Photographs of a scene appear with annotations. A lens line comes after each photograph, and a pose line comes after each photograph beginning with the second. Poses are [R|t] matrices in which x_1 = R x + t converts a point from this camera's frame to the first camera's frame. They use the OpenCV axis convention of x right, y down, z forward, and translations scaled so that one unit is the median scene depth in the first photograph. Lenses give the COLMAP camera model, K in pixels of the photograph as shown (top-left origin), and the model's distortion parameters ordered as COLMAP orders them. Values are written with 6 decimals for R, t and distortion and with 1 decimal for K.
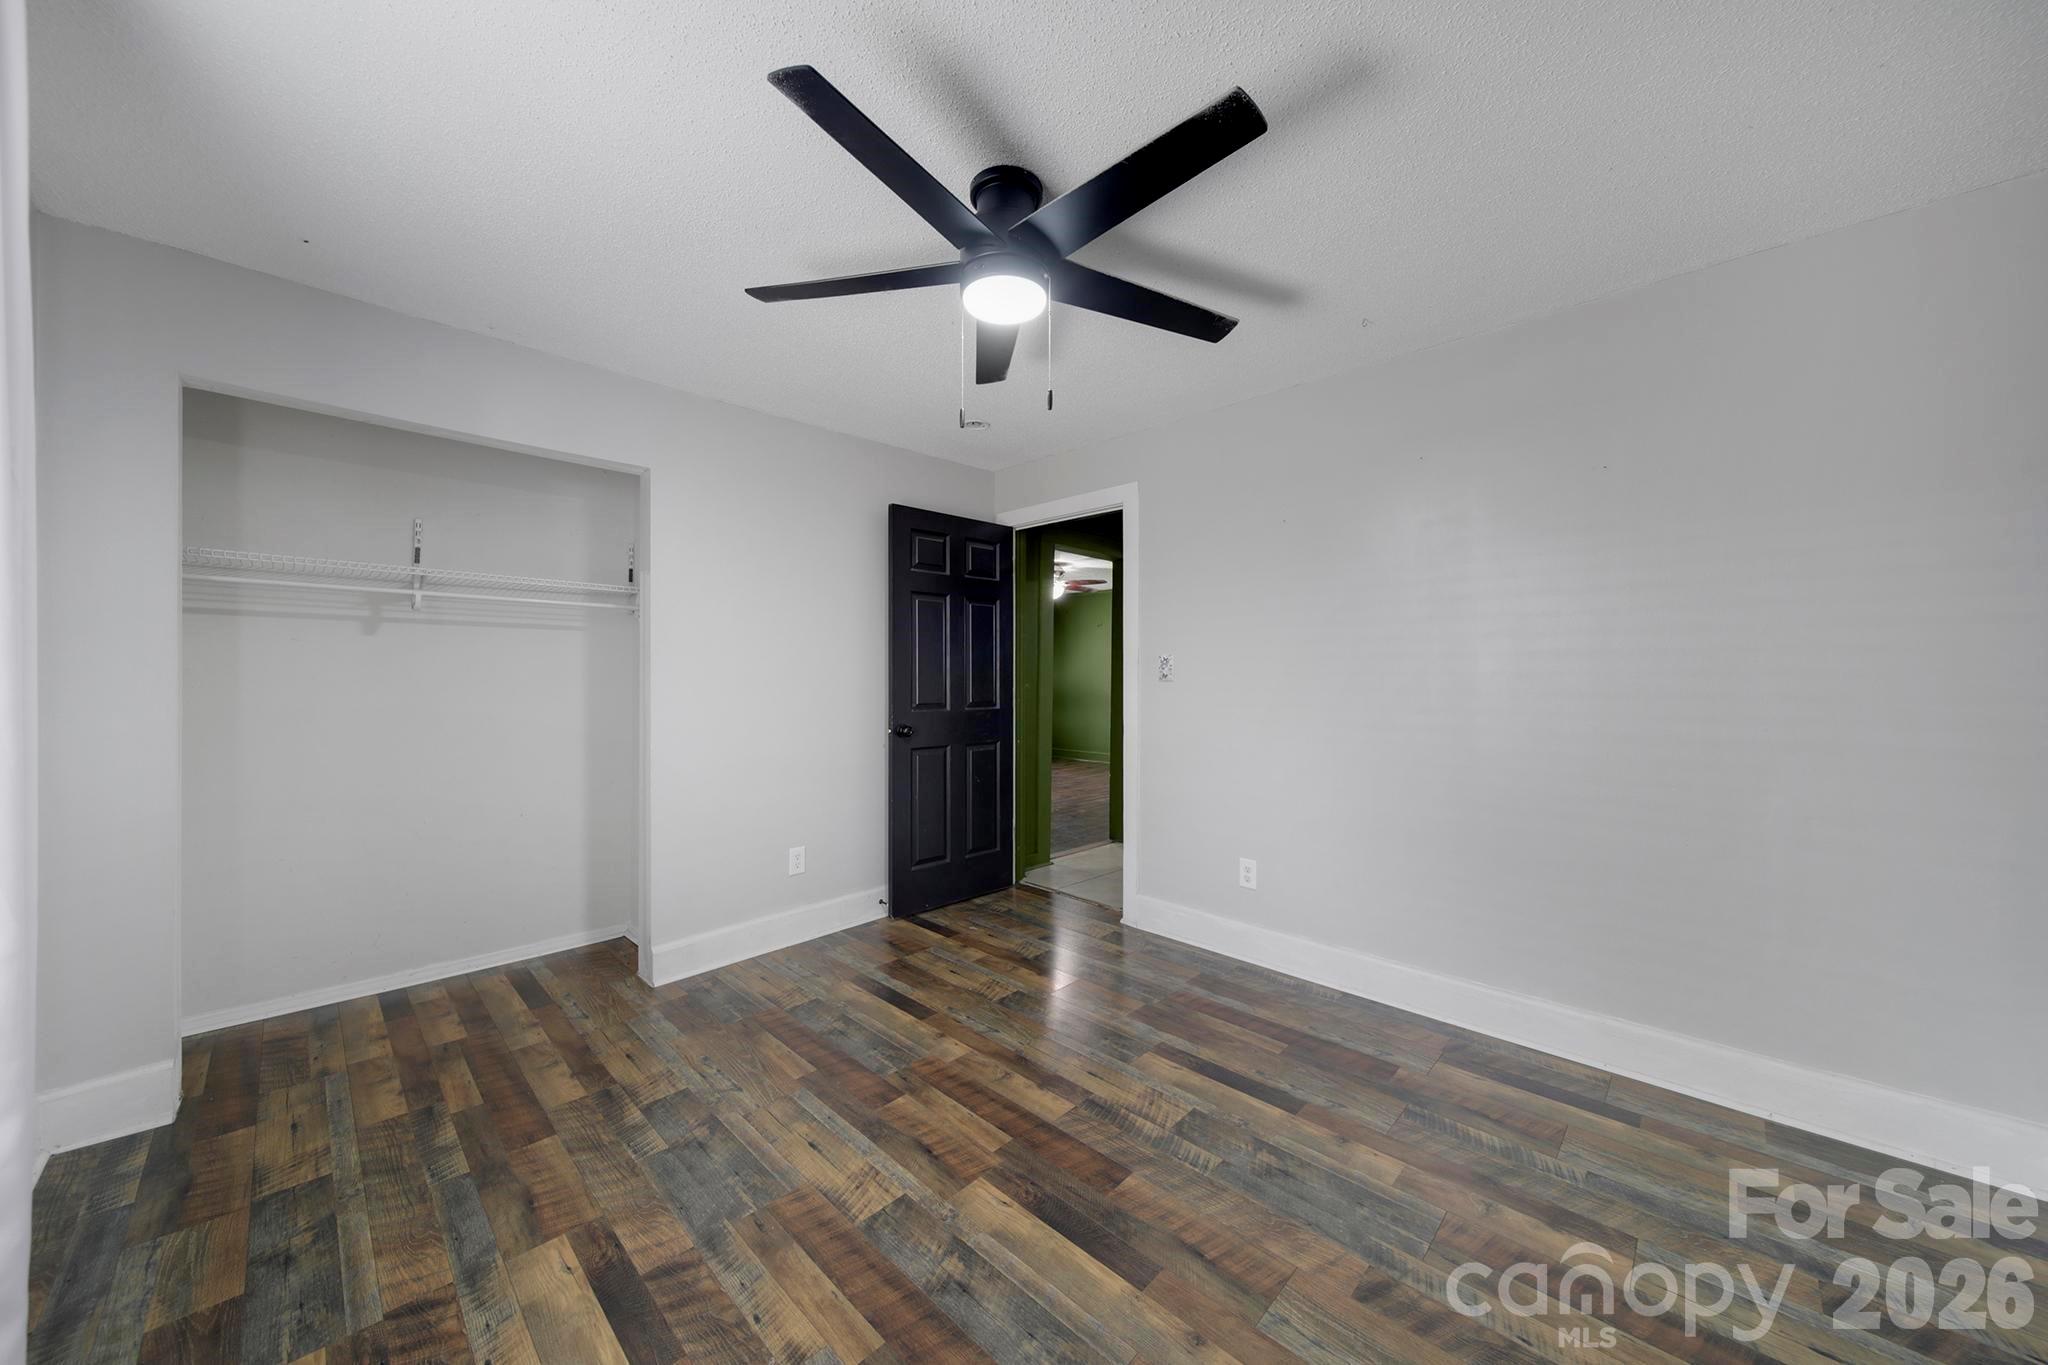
lens RADIAL K [[718.6, 0, 1025.4], [0, 718.6, 674.8], [0, 0, 1]] dist [0.000440, 0.000017]
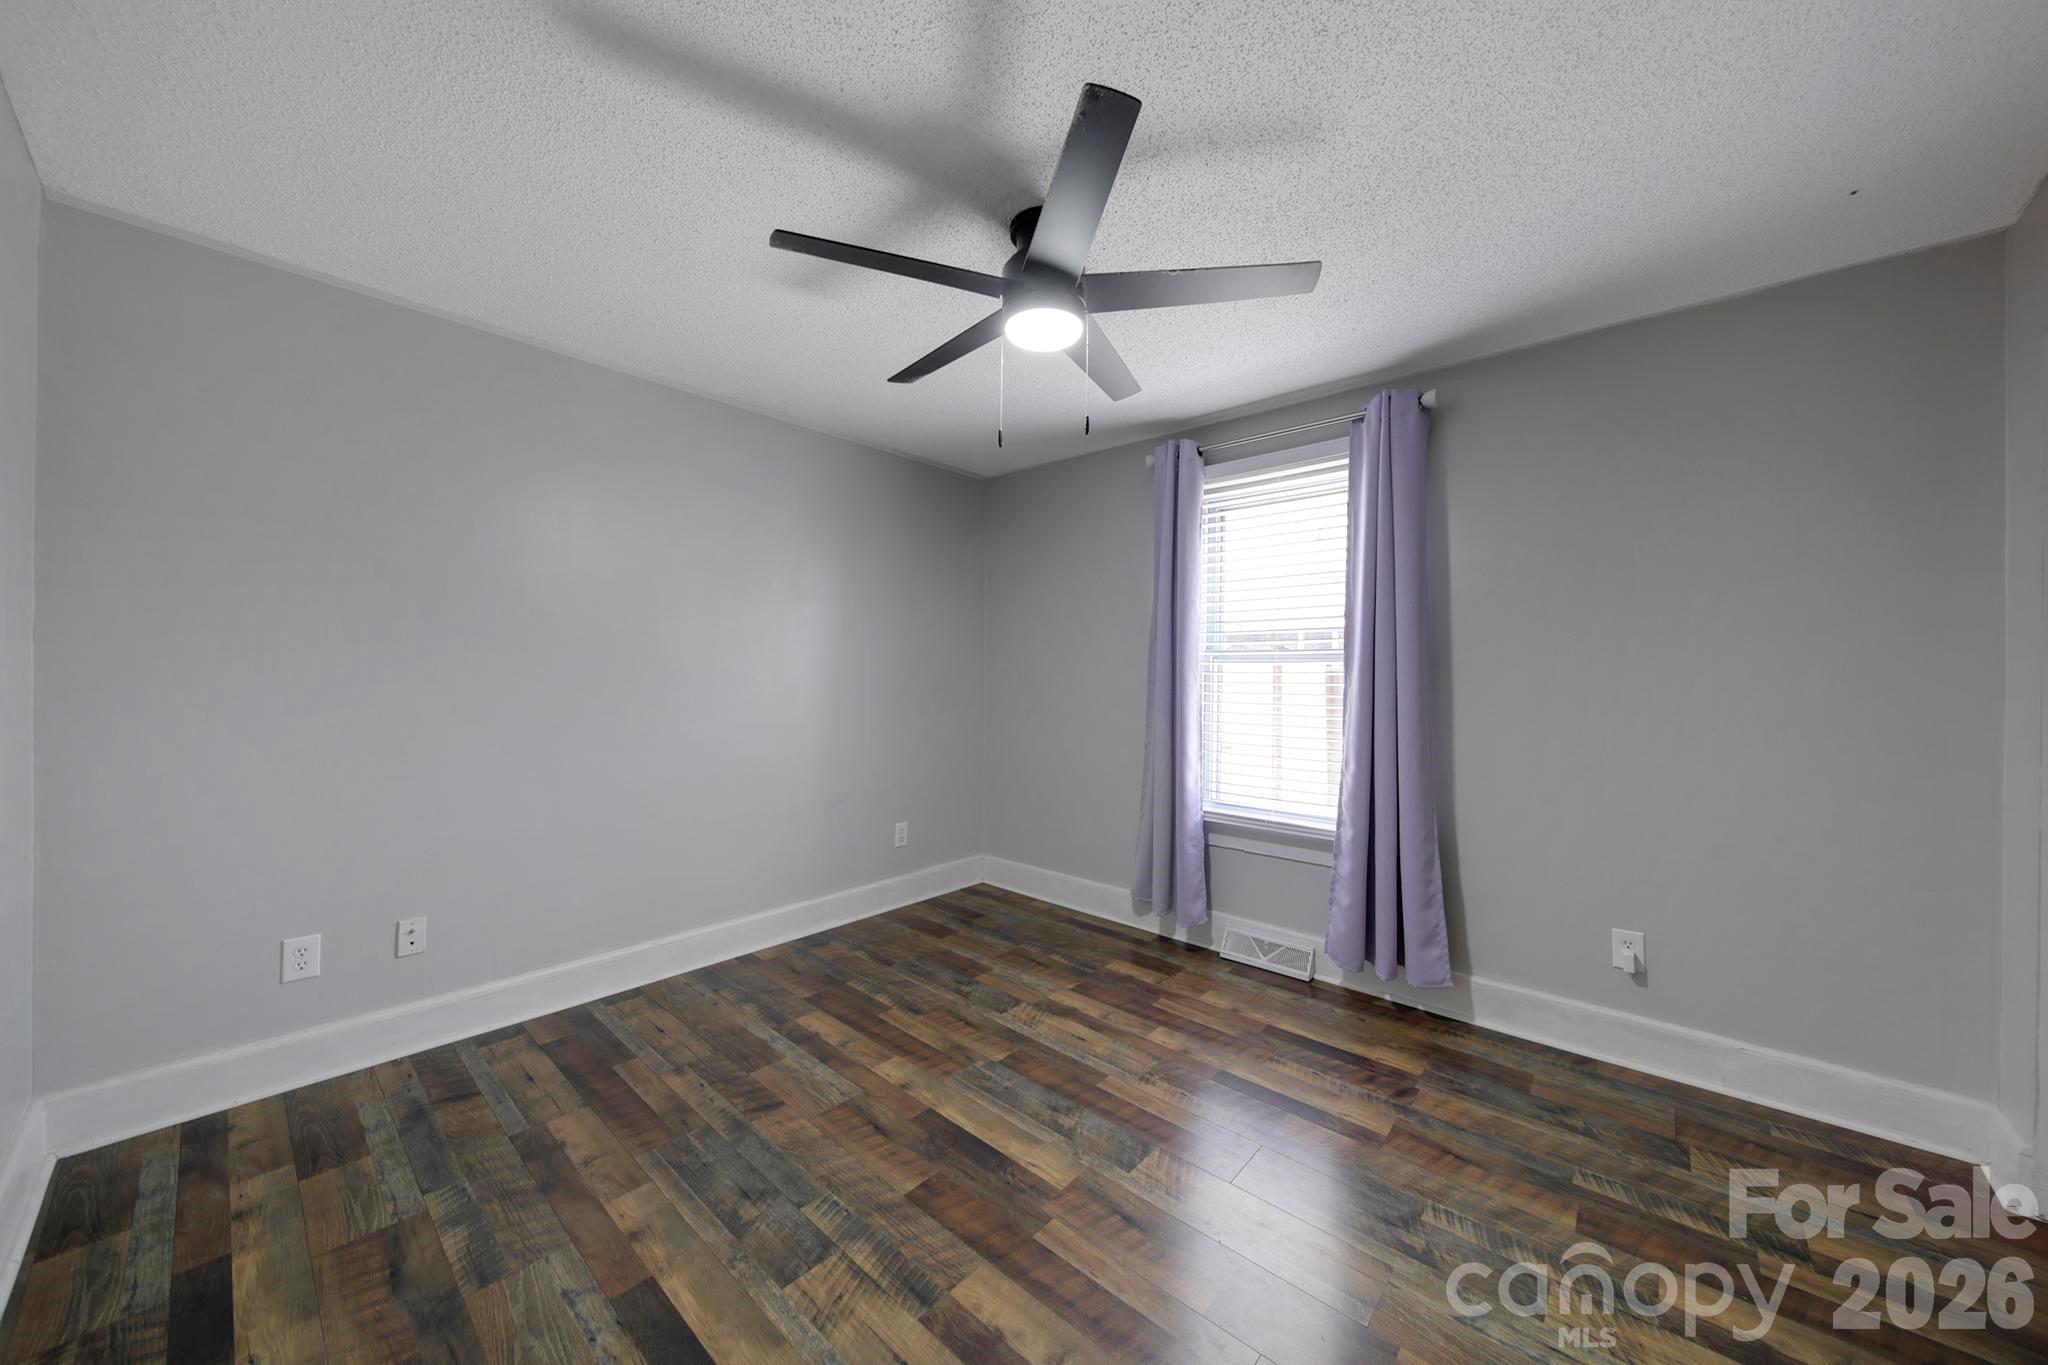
lens RADIAL K [[718.6, 0, 1025.4], [0, 718.6, 674.8], [0, 0, 1]] dist [0.000440, 0.000017]
pose [[-0.998732, -0.010580, -0.049220, 0.042626], [-0.010901, 0.999921, 0.006261, -0.011830], [0.049149, 0.006790, -0.998768, 1.985143]]
